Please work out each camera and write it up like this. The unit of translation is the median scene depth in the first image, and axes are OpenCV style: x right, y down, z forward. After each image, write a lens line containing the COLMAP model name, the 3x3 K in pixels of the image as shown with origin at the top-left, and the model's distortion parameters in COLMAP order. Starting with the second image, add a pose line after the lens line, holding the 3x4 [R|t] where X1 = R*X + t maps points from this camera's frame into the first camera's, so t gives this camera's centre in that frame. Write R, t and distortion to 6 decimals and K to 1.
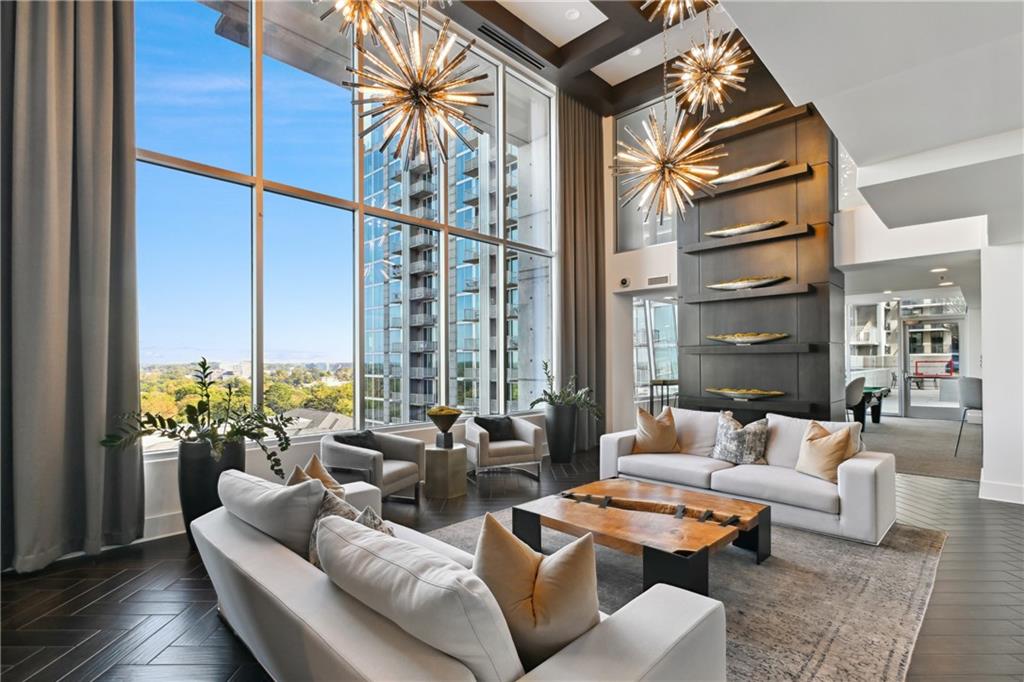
lens RADIAL K [[491.1, 0, 512.4], [0, 491.1, 358.1], [0, 0, 1]] dist [0.003737, 0.000826]
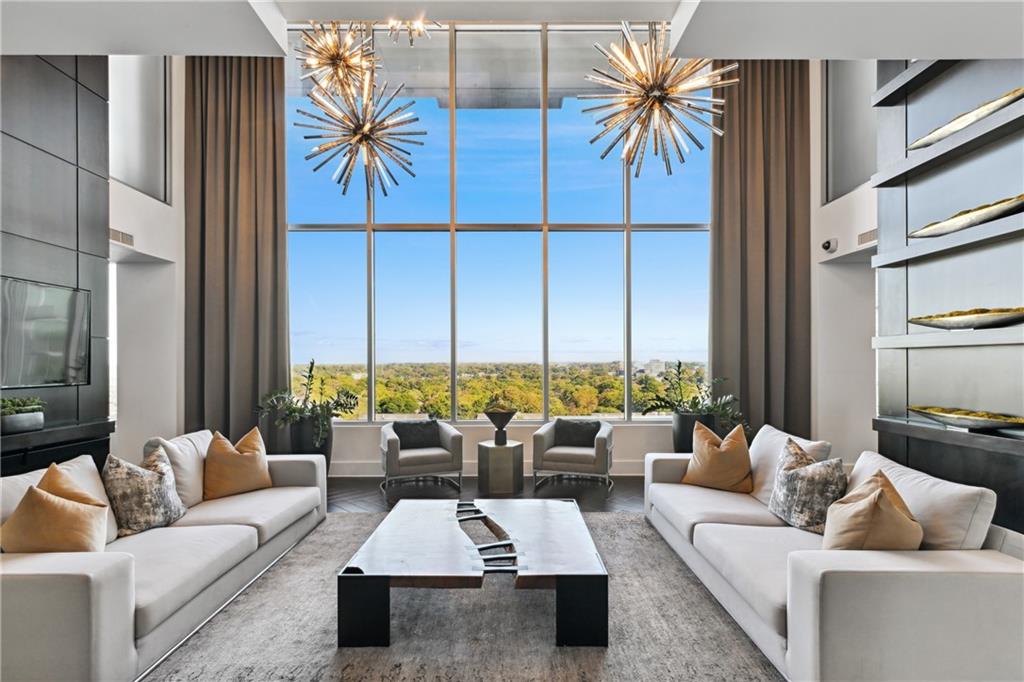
lens RADIAL K [[491.1, 0, 511.9], [0, 491.1, 362.0], [0, 0, 1]] dist [0.003737, 0.000826]
pose [[0.698114, 0.001936, -0.715984, 0.616092], [0.004828, 0.999961, 0.007412, 0.002484], [0.715970, -0.008631, 0.698078, 0.295316]]
